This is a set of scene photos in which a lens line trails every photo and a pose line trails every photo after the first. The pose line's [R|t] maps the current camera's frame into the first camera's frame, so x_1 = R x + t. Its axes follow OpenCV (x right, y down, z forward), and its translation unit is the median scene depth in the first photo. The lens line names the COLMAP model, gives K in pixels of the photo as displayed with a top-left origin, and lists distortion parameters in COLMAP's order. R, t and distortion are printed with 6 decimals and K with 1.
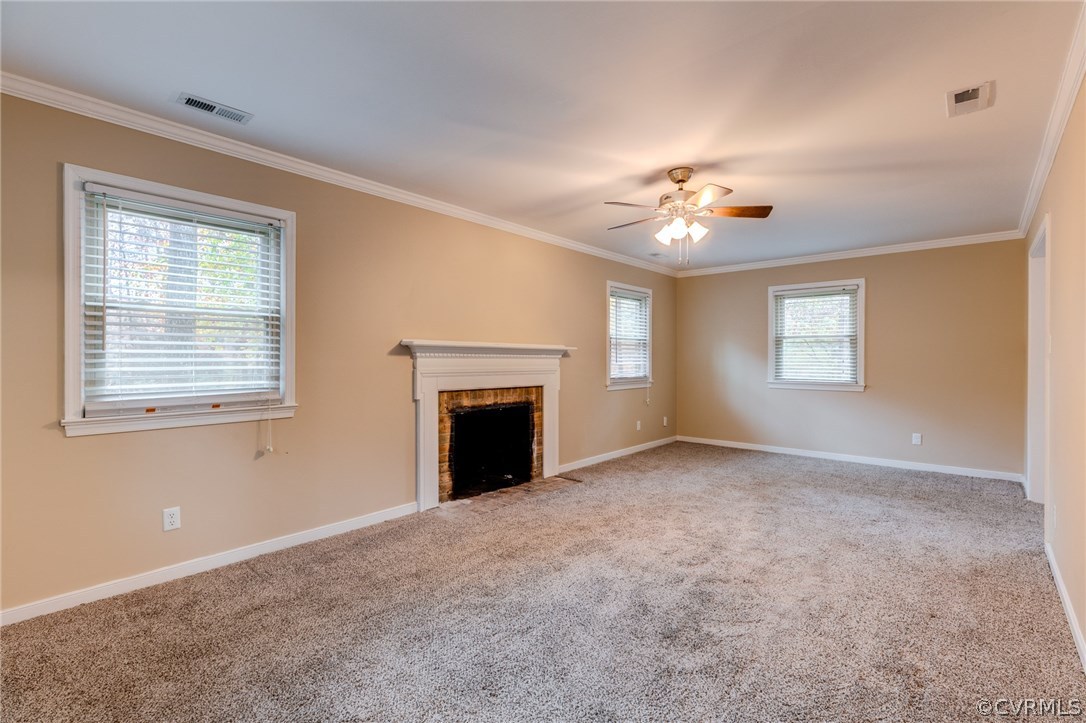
lens RADIAL K [[493.2, 0, 548.0], [0, 493.2, 363.6], [0, 0, 1]] dist [0.004959, 0.000083]
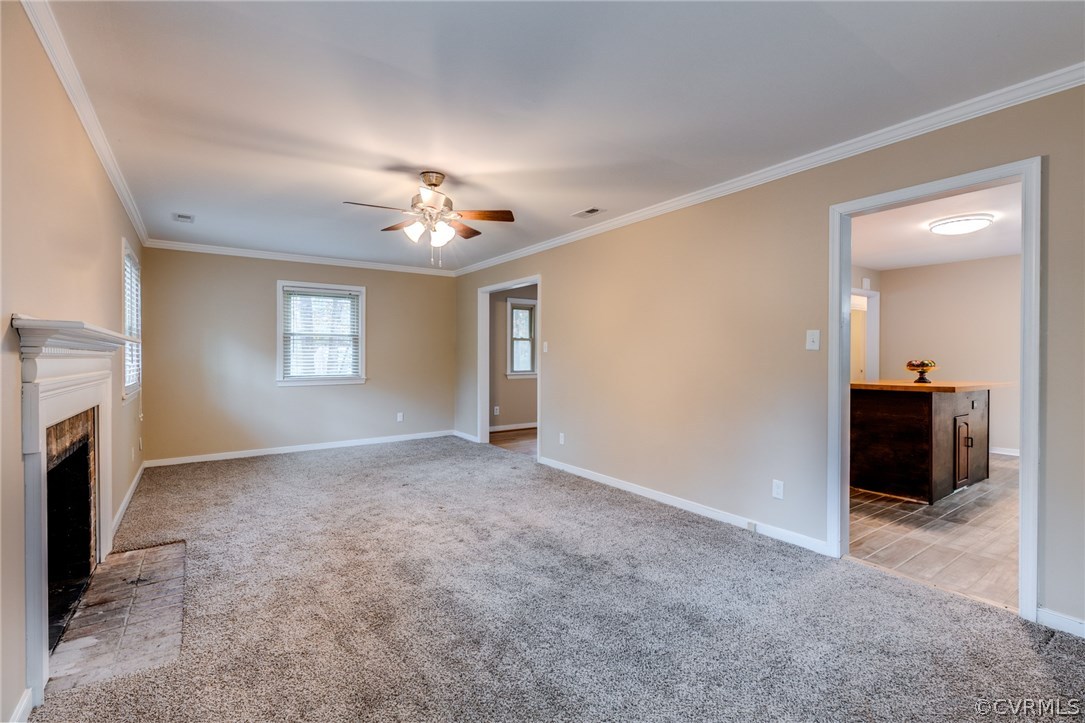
lens RADIAL K [[492.7, 0, 549.1], [0, 492.7, 356.0], [0, 0, 1]] dist [0.004959, 0.000083]
pose [[0.228687, -0.004304, 0.973490, -0.422931], [0.014454, 0.999895, 0.001025, -0.003714], [-0.973393, 0.013836, 0.228725, 0.325530]]
